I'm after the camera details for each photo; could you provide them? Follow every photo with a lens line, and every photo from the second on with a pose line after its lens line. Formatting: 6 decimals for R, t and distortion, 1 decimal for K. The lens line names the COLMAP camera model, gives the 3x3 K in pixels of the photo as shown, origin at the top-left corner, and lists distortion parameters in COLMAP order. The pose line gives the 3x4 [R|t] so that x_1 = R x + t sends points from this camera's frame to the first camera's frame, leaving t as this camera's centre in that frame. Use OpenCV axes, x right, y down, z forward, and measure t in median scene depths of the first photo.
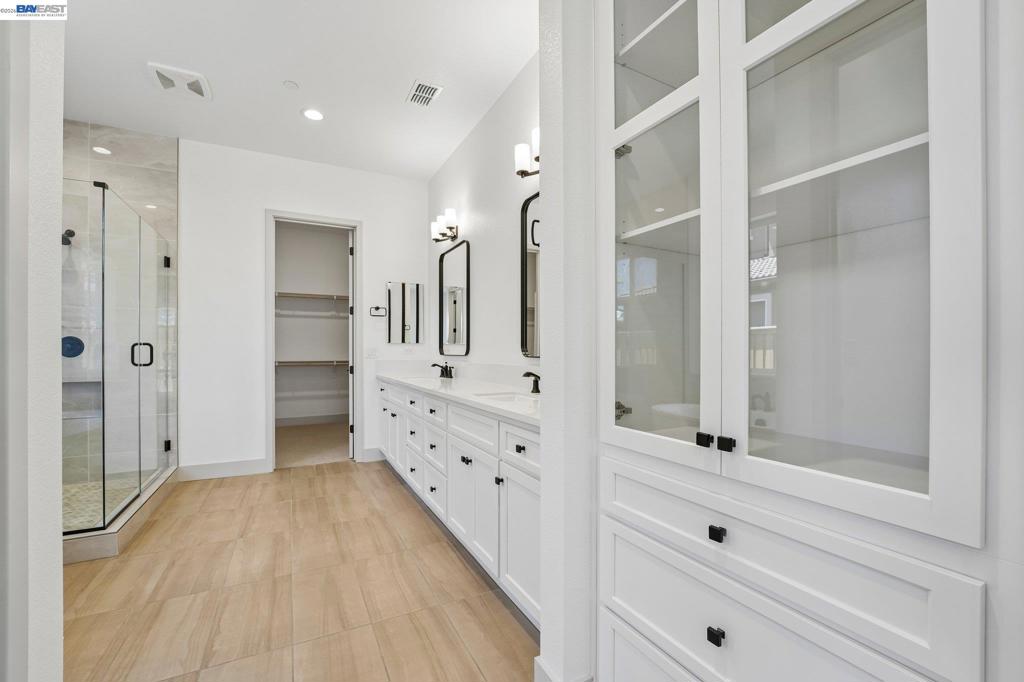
lens RADIAL K [[417.3, 0, 503.4], [0, 417.3, 350.6], [0, 0, 1]] dist [-0.025881, 0.001844]
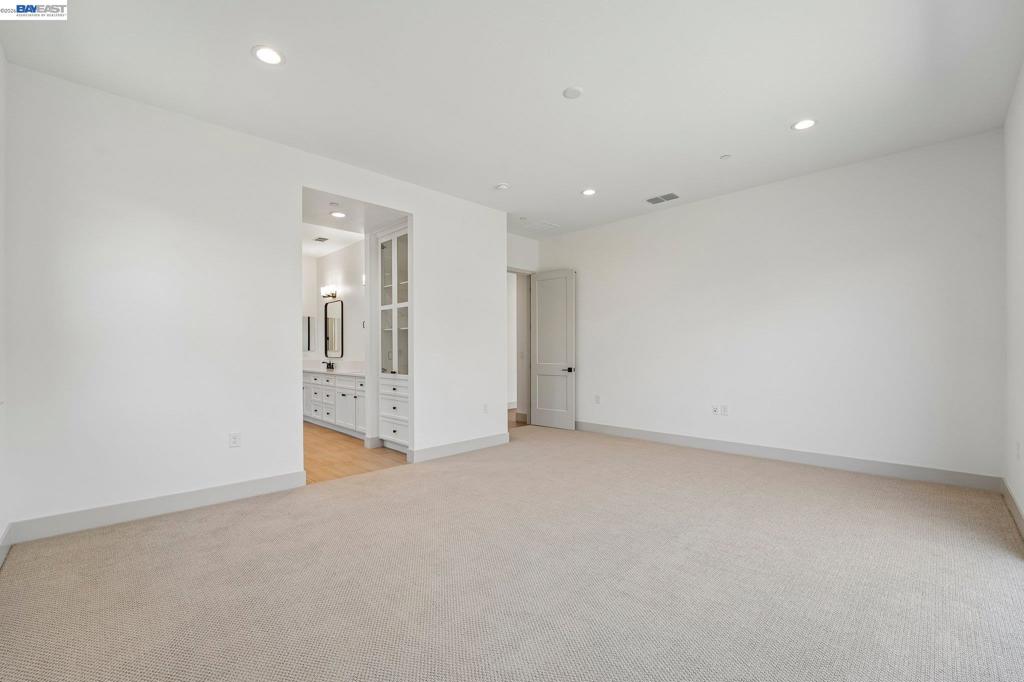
lens RADIAL K [[417.3, 0, 503.9], [0, 417.3, 354.5], [0, 0, 1]] dist [-0.025881, 0.001844]
pose [[0.954761, -0.004240, 0.297345, 0.068551], [0.002545, 0.999978, 0.006085, -0.013410], [-0.297364, -0.005053, 0.954751, -1.249598]]
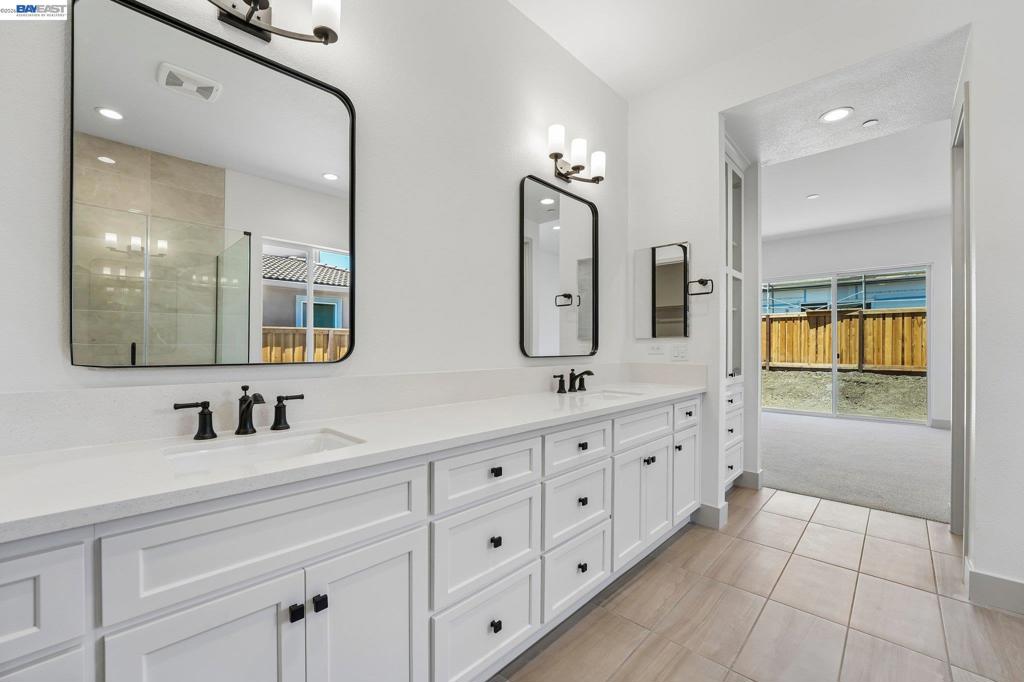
lens RADIAL K [[417.3, 0, 505.6], [0, 417.3, 341.8], [0, 0, 1]] dist [-0.025881, 0.001844]
pose [[-0.322581, 0.004765, 0.946530, -0.578255], [-0.009335, 0.999923, -0.008215, -0.006813], [-0.946496, -0.011486, -0.322511, 1.036201]]
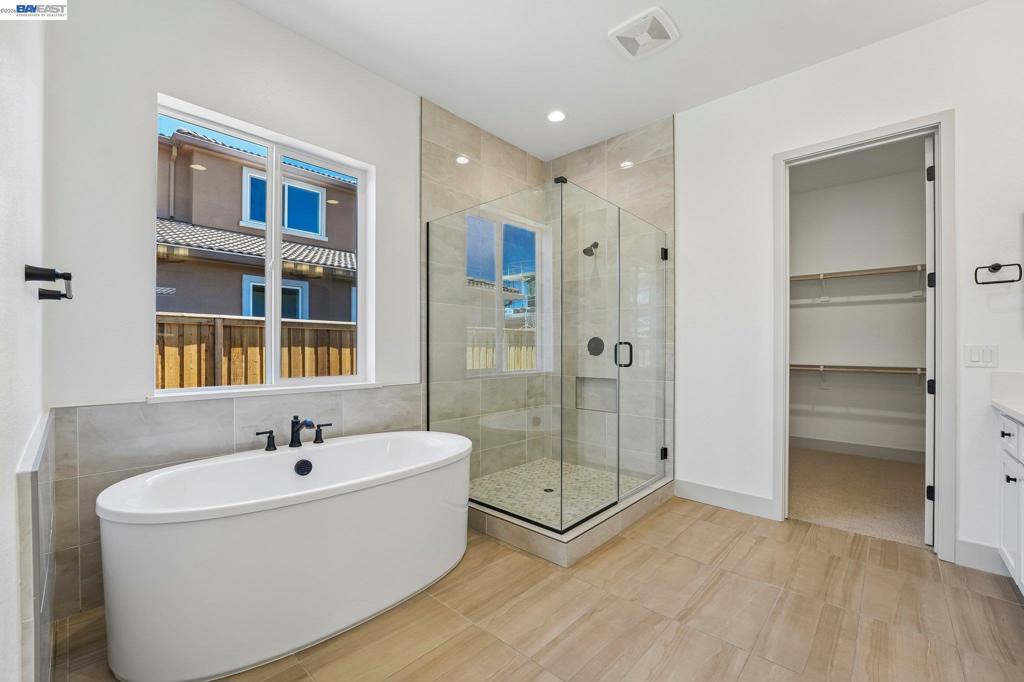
lens RADIAL K [[417.3, 0, 507.9], [0, 417.3, 351.3], [0, 0, 1]] dist [-0.025881, 0.001844]
pose [[0.338437, 0.008165, -0.940954, -0.062774], [-0.003235, 0.999967, 0.007514, -0.004098], [0.940984, 0.000501, 0.338452, 0.365384]]
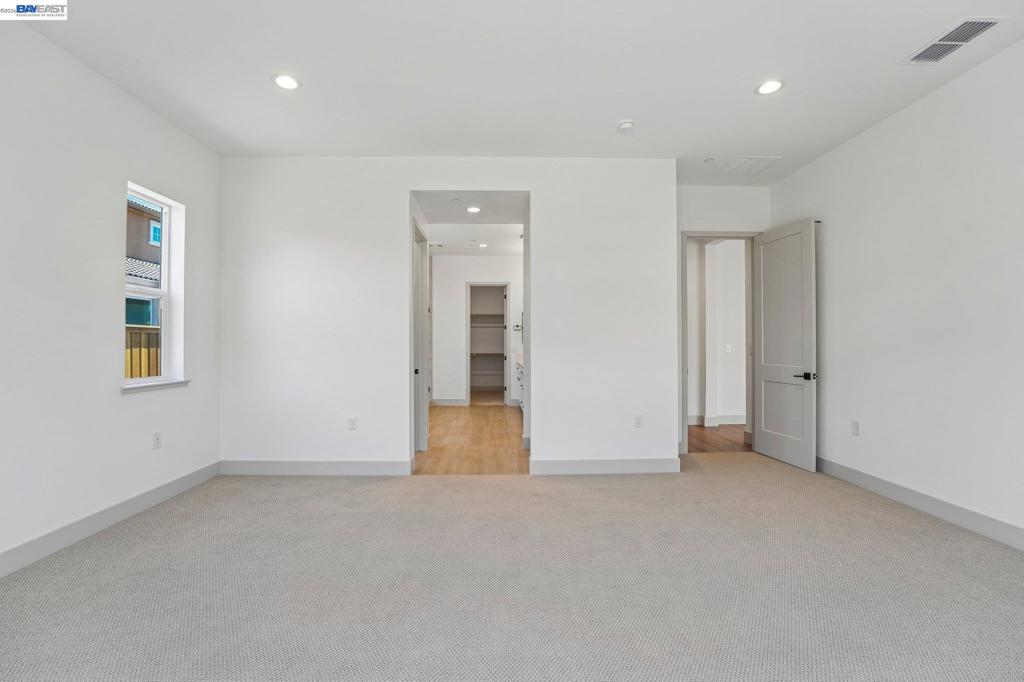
lens RADIAL K [[417.3, 0, 511.2], [0, 417.3, 342.6], [0, 0, 1]] dist [-0.025881, 0.001844]
pose [[0.908429, -0.002386, -0.418033, 0.614888], [0.000447, 0.999989, -0.004734, -0.022785], [0.418040, 0.004114, 0.908419, -0.984730]]
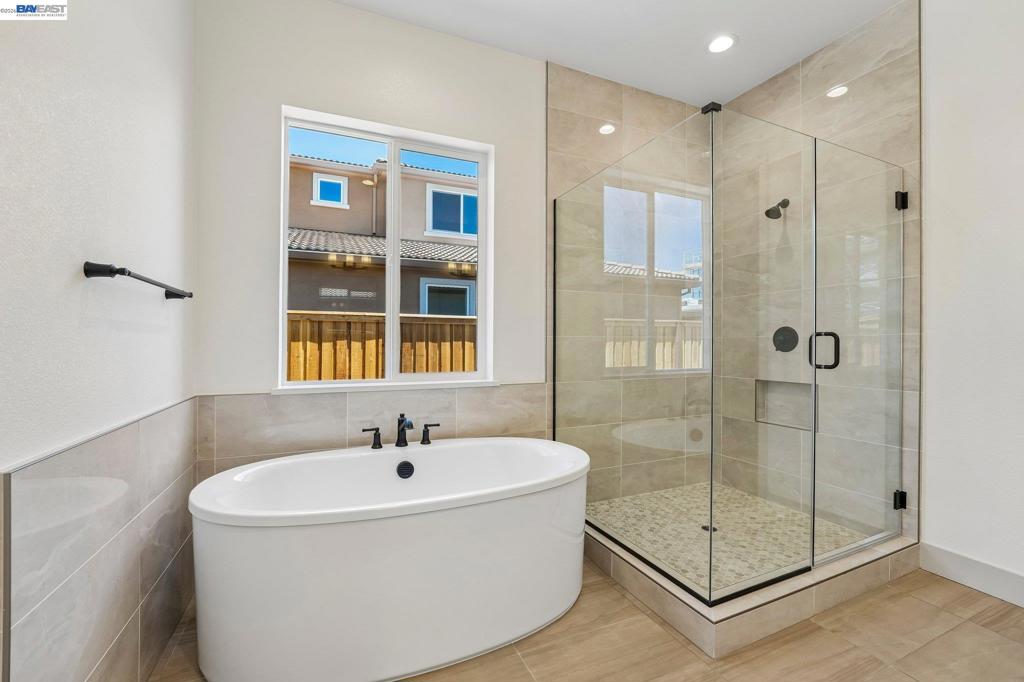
lens RADIAL K [[417.3, 0, 509.4], [0, 417.3, 340.5], [0, 0, 1]] dist [-0.025881, 0.001844]
pose [[-0.071892, -0.005744, -0.997396, -0.180167], [0.000529, 0.999983, -0.005797, -0.002719], [0.997412, -0.000945, -0.071888, 0.481330]]
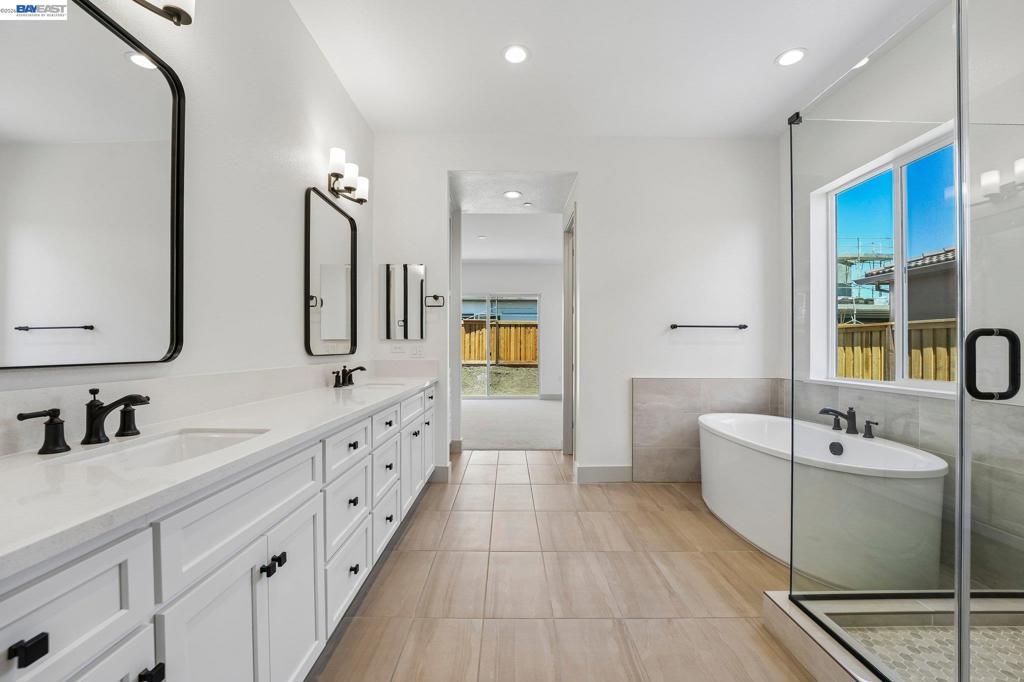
lens RADIAL K [[417.3, 0, 505.4], [0, 417.3, 348.4], [0, 0, 1]] dist [-0.025881, 0.001844]
pose [[-0.887636, -0.002324, 0.460539, -0.585432], [-0.004074, 0.999988, -0.002806, -0.000546], [-0.460527, -0.004367, -0.887635, 1.270085]]
